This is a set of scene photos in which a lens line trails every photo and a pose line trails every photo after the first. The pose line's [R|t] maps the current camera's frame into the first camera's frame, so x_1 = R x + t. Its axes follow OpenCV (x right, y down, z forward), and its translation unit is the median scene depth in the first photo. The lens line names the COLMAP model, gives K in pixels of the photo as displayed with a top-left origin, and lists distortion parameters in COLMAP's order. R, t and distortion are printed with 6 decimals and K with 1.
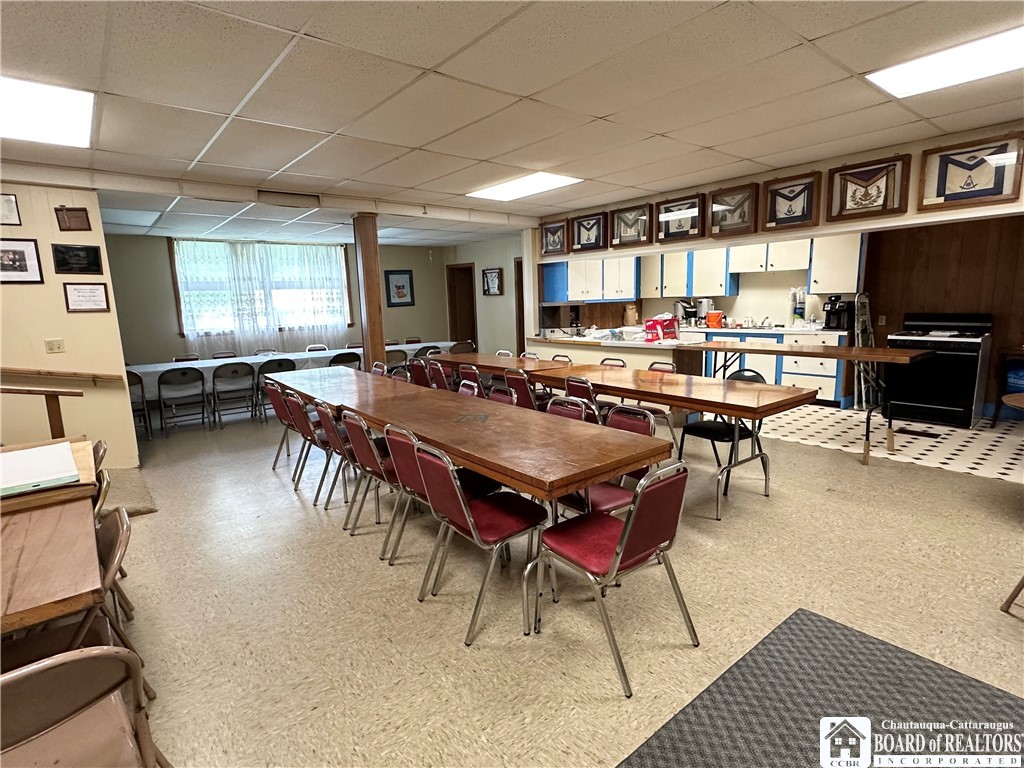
lens RADIAL K [[528.0, 0, 512.0], [0, 528.0, 384.0], [0, 0, 1]] dist [-0.004043, -0.000166]
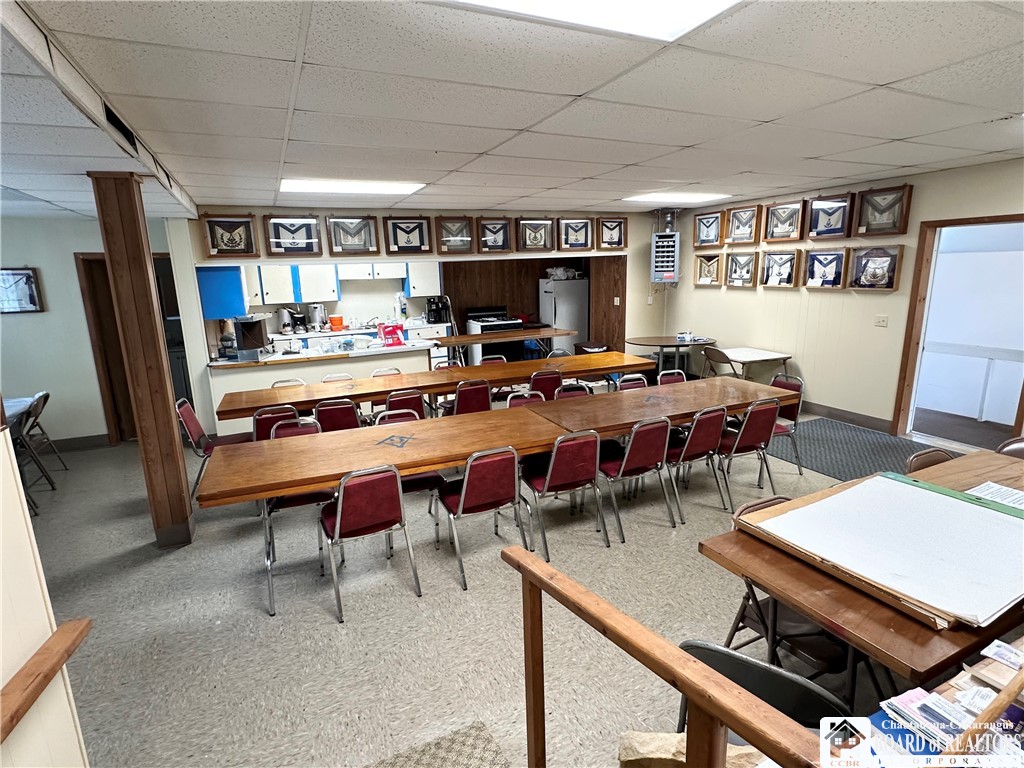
lens RADIAL K [[528.0, 0, 512.0], [0, 528.0, 384.0], [0, 0, 1]] dist [-0.004043, -0.000166]
pose [[0.247651, -0.185300, 0.950964, -0.670988], [0.176365, 0.973762, 0.143813, -0.110488], [-0.952662, 0.132101, 0.273833, 0.458137]]
